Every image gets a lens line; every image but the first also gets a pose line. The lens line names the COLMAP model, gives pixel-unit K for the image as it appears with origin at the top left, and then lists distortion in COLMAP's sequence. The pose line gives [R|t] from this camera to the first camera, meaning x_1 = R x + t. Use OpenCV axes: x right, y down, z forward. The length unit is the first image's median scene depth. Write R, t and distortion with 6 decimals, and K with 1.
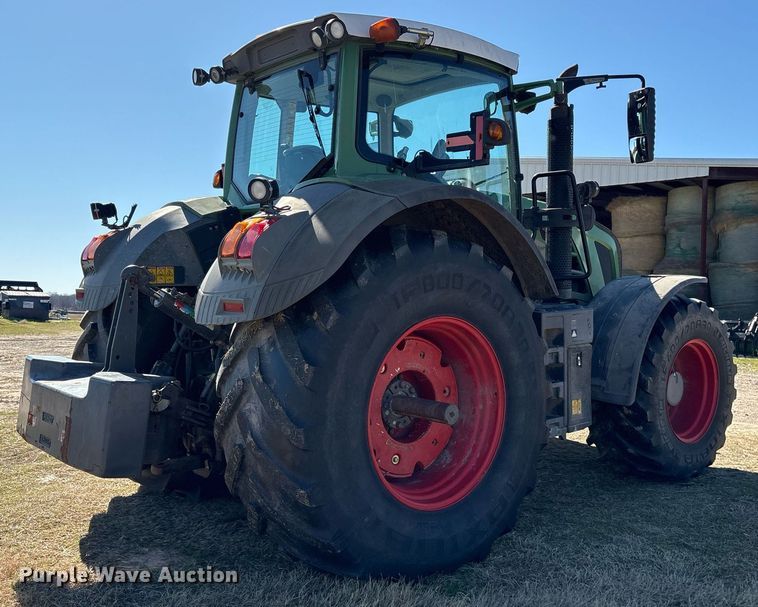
lens RADIAL K [[618.0, 0, 378.9], [0, 618.0, 303.8], [0, 0, 1]] dist [0.037110, -0.001432]
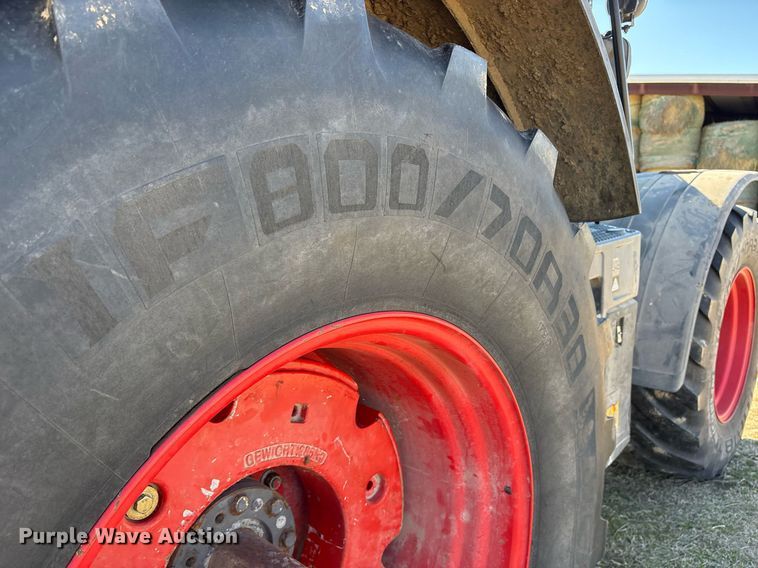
lens RADIAL K [[549.7, 0, 378.4], [0, 549.7, 287.8], [0, 0, 1]] dist [0.008250, 0.002134]
pose [[0.990818, -0.045151, 0.127444, 0.077731], [0.027077, 0.989762, 0.140138, -0.022277], [-0.132467, -0.135400, 0.981896, 0.717894]]
